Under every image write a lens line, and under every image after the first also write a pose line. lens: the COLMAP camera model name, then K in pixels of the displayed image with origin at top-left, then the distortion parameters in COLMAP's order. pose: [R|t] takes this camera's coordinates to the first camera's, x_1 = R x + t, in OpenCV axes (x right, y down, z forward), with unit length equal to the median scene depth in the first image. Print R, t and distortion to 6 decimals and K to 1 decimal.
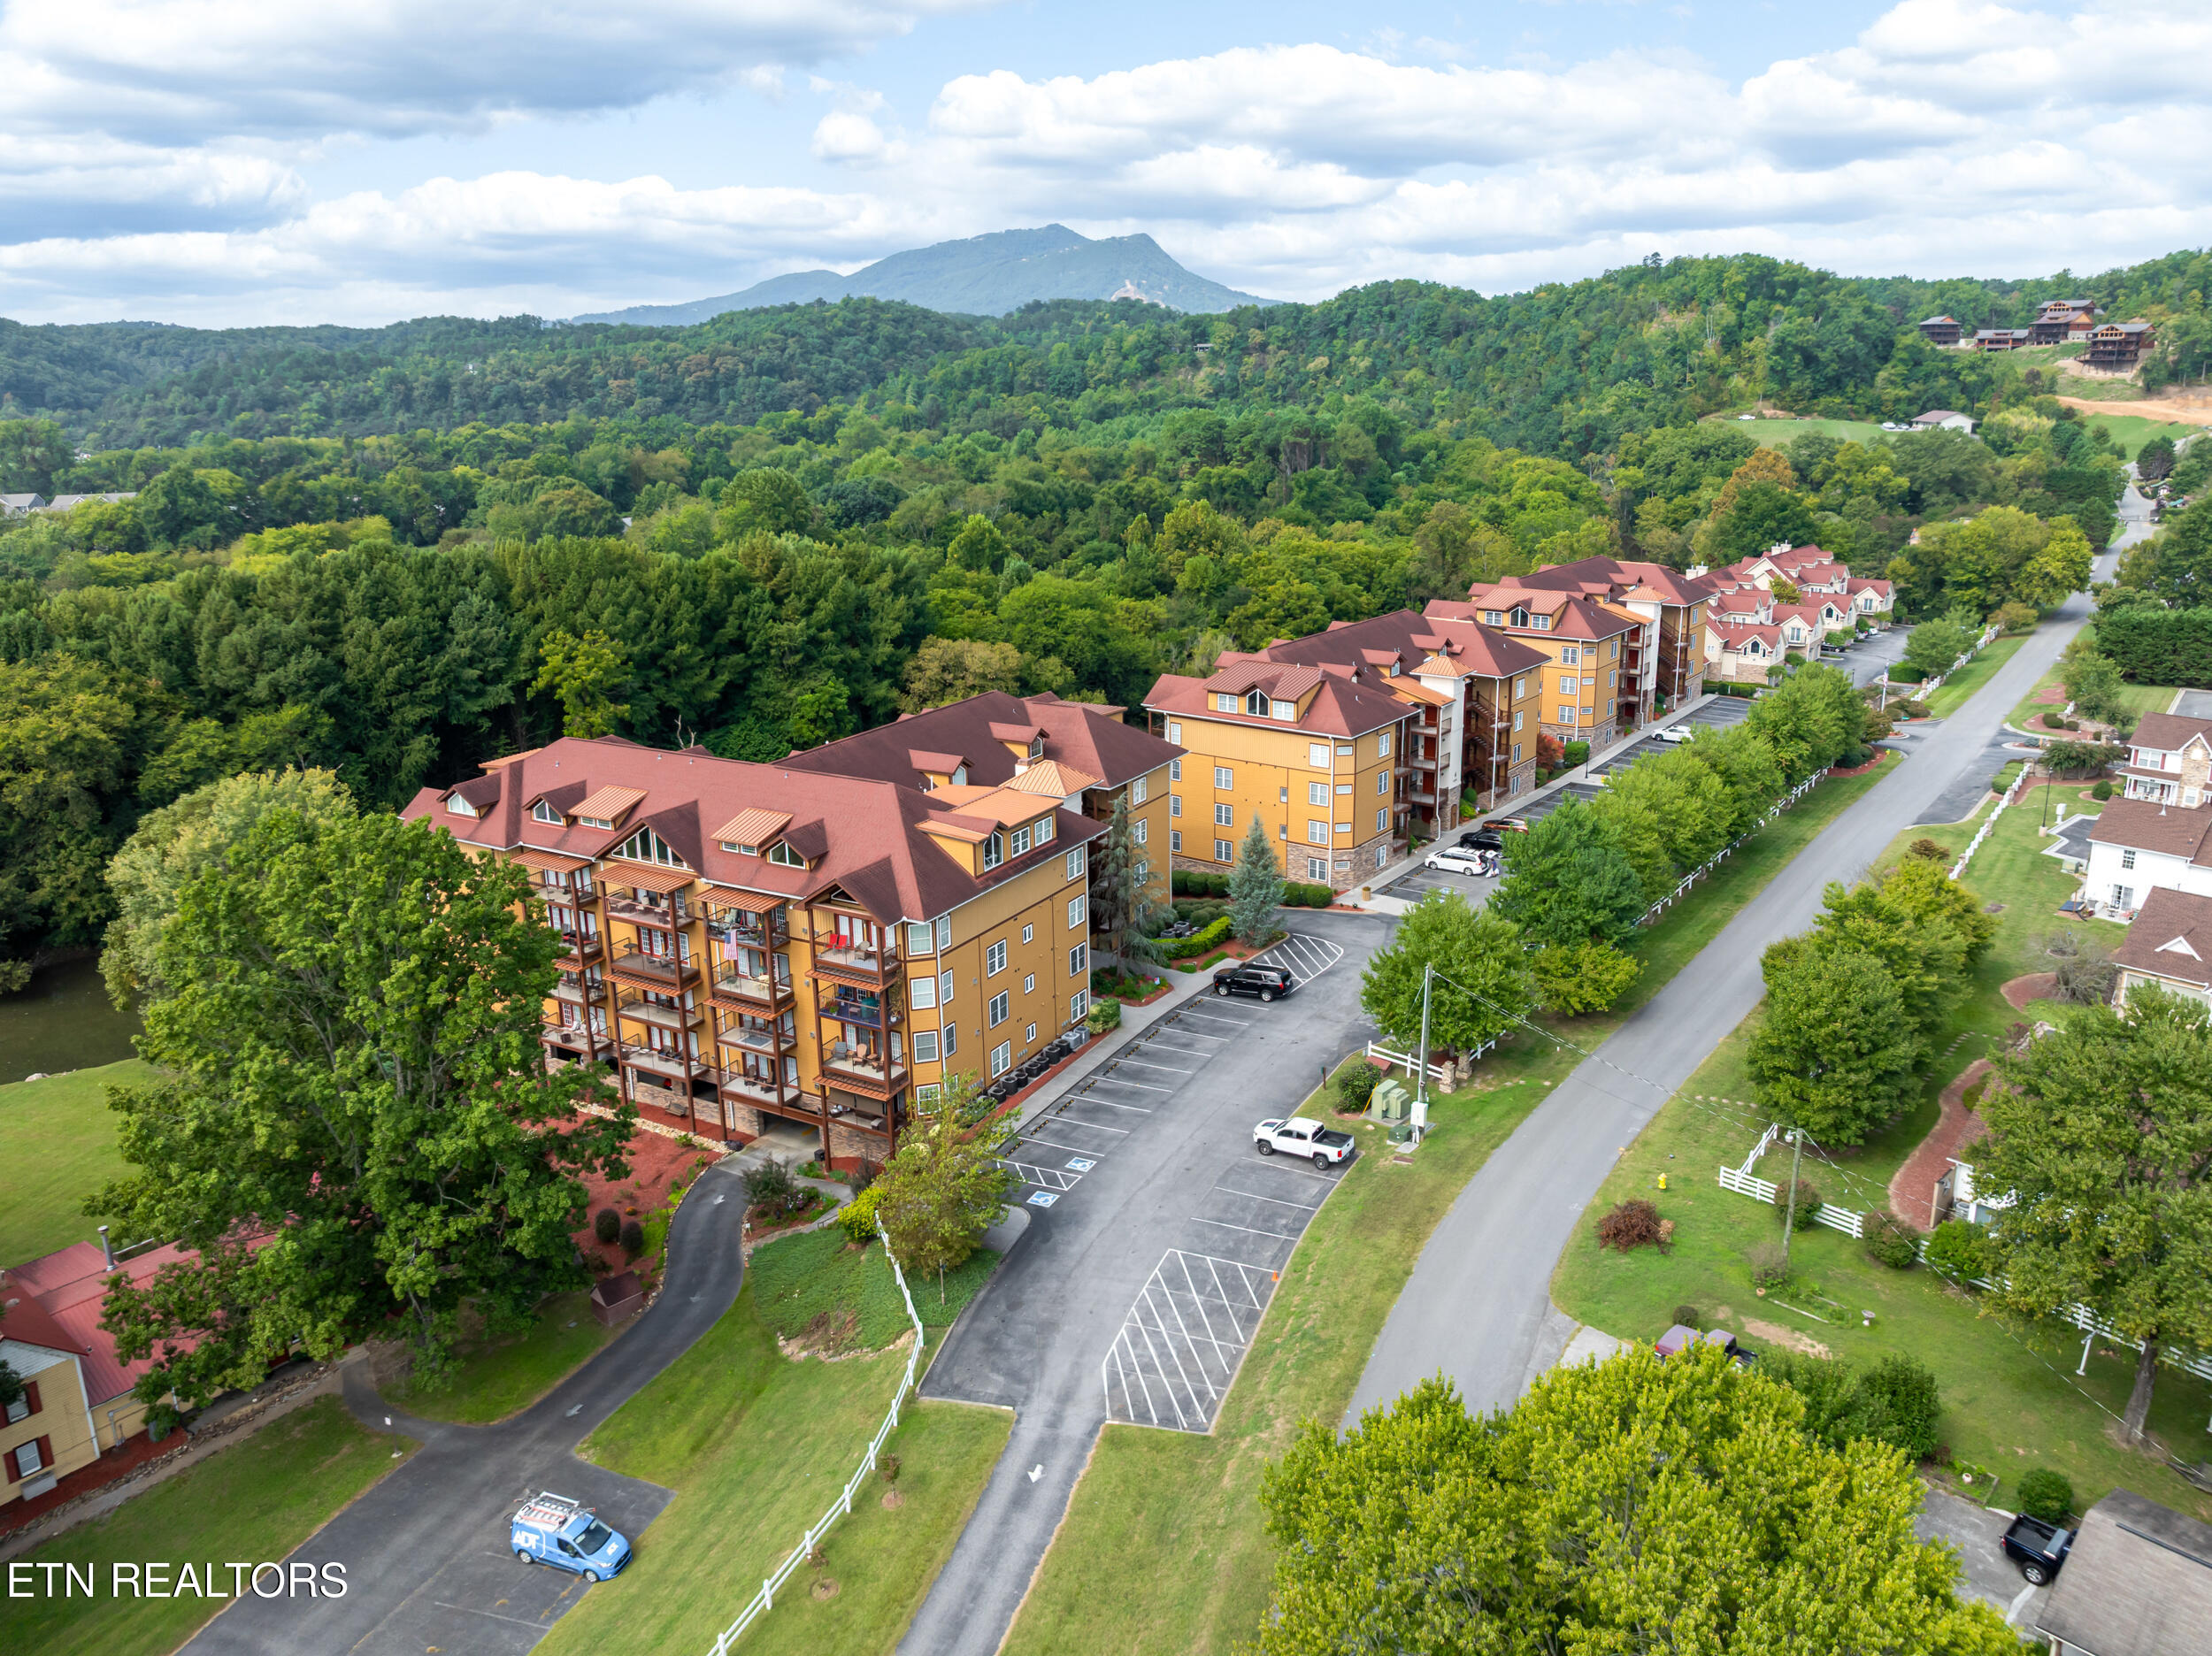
lens RADIAL K [[1650.1, 0, 1106.0], [0, 1650.1, 828.0], [0, 0, 1]] dist [-0.006486, -0.060962]
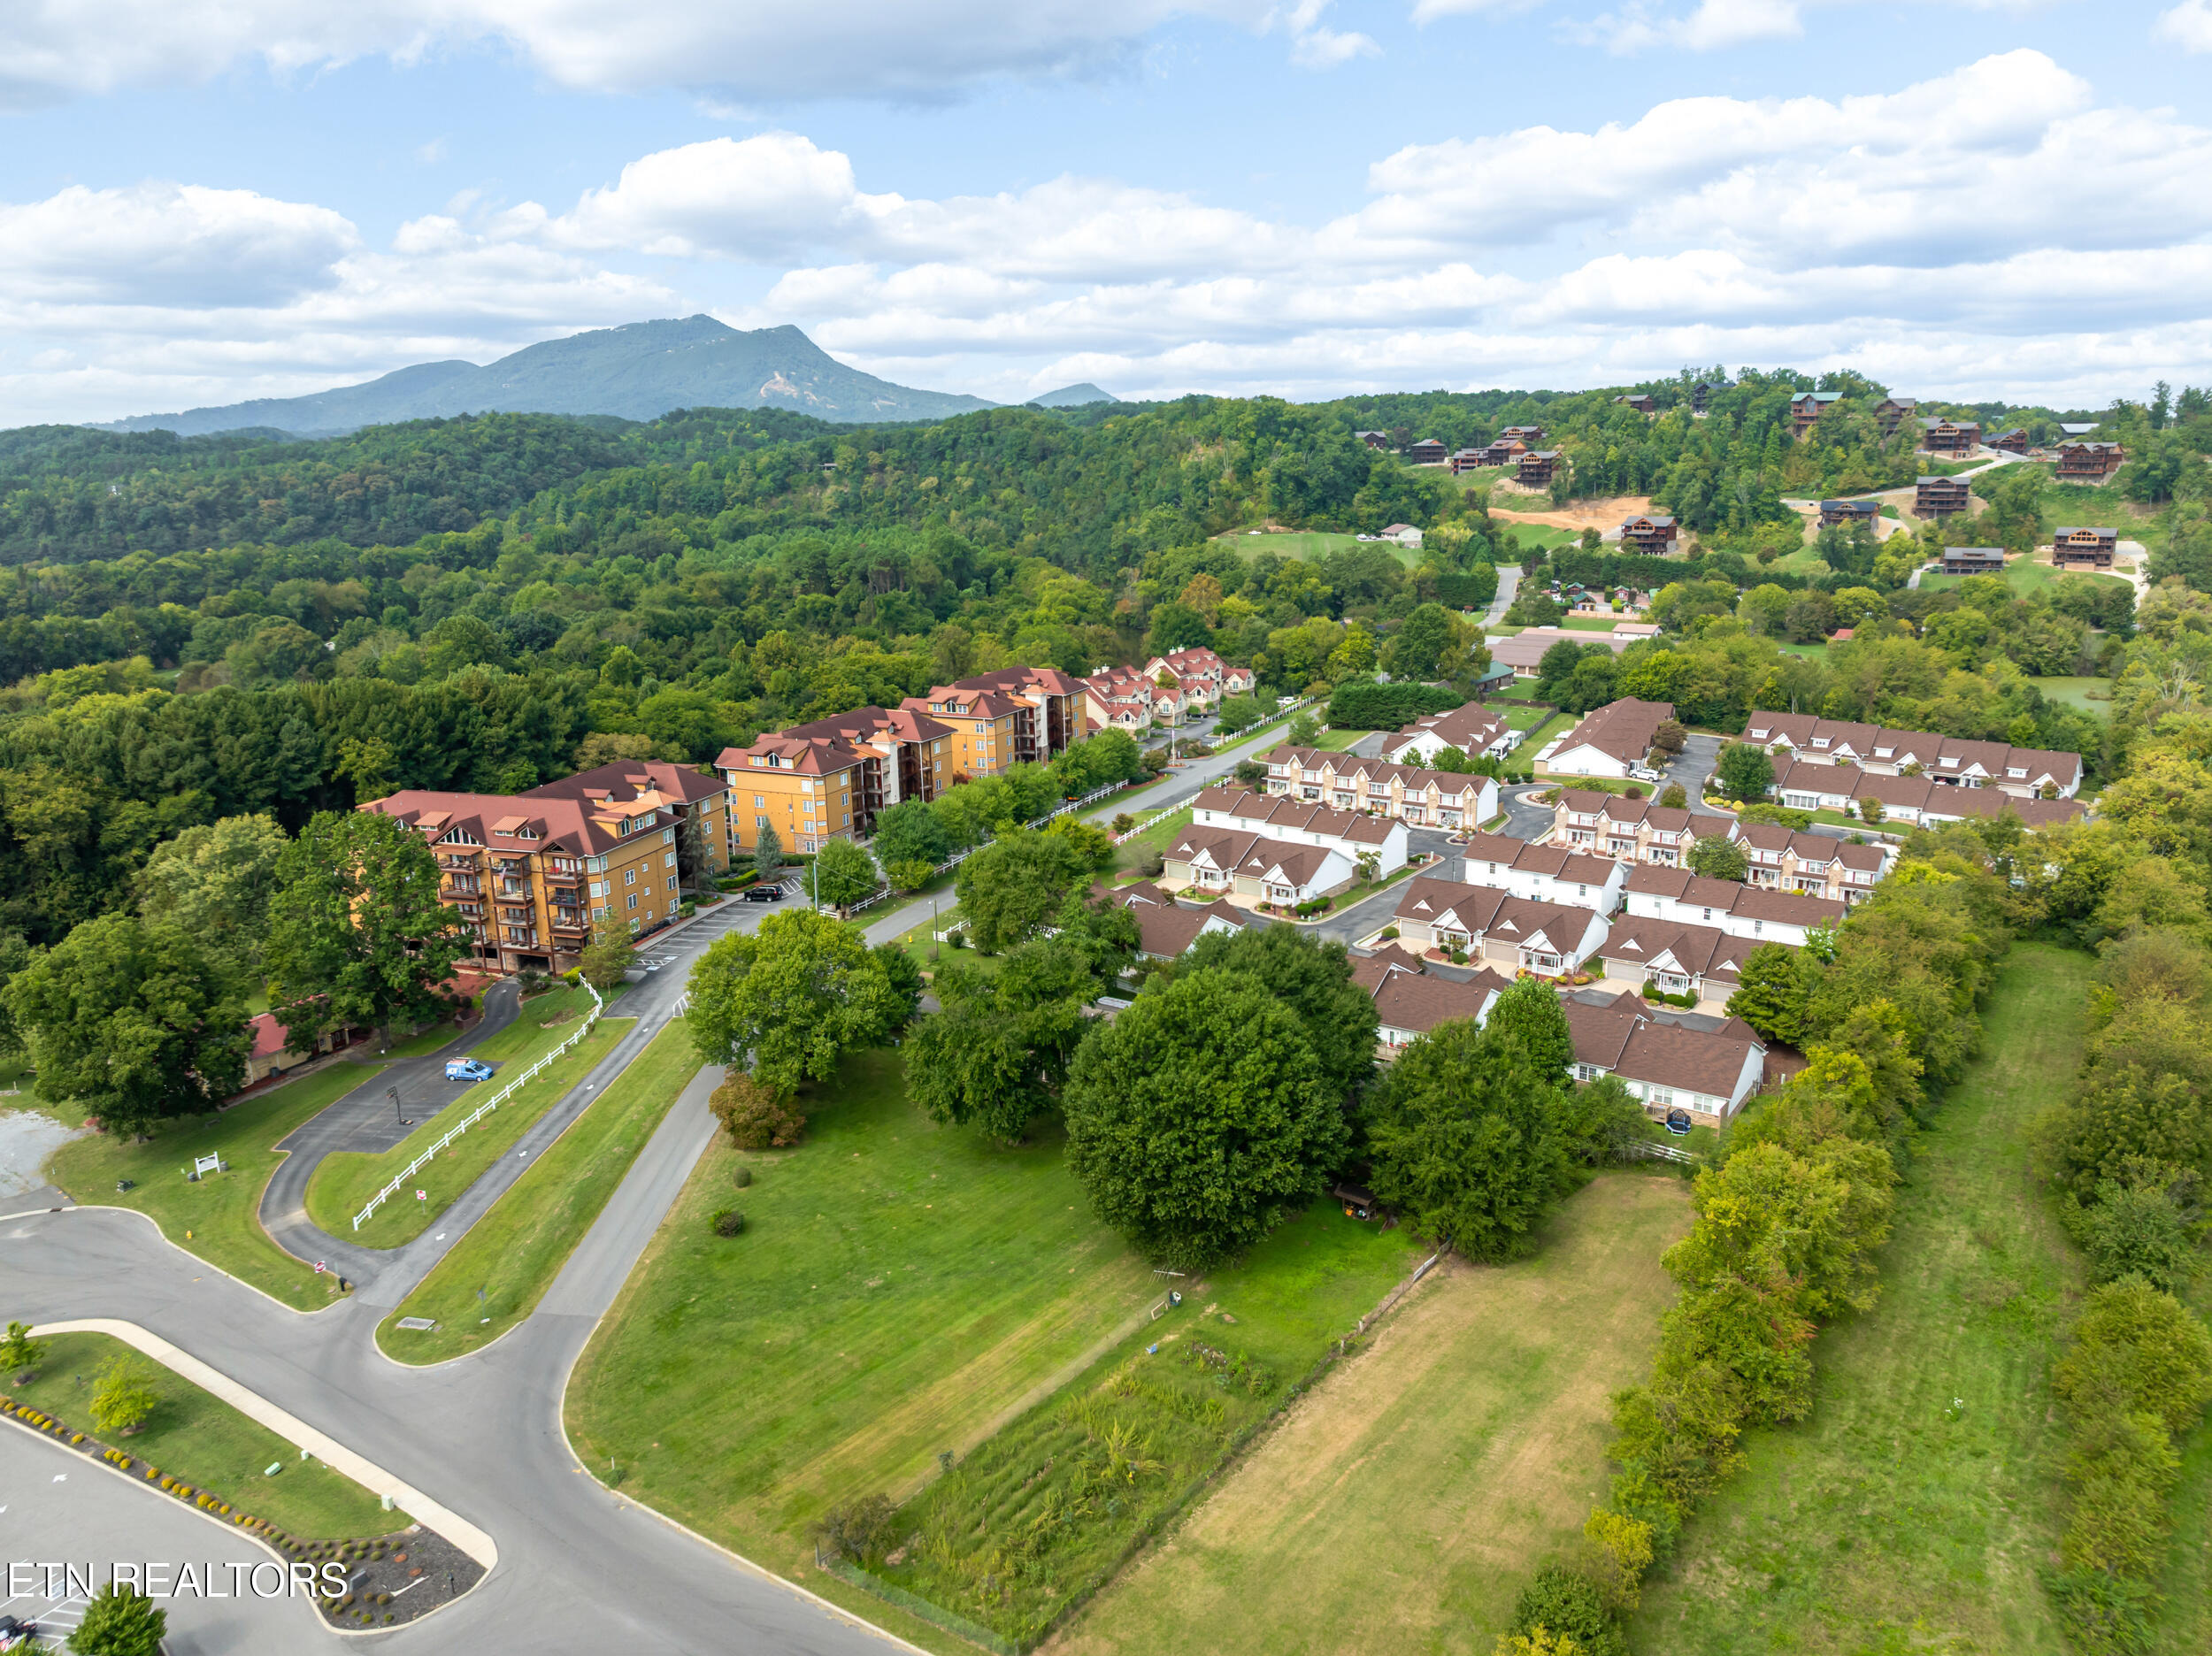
lens RADIAL K [[1650.1, 0, 1106.0], [0, 1650.1, 828.0], [0, 0, 1]] dist [-0.006486, -0.060962]
pose [[0.979689, -0.051941, 0.193679, 0.060482], [0.061492, 0.997154, -0.043630, 0.067745], [-0.190861, 0.054654, 0.980094, -0.578914]]
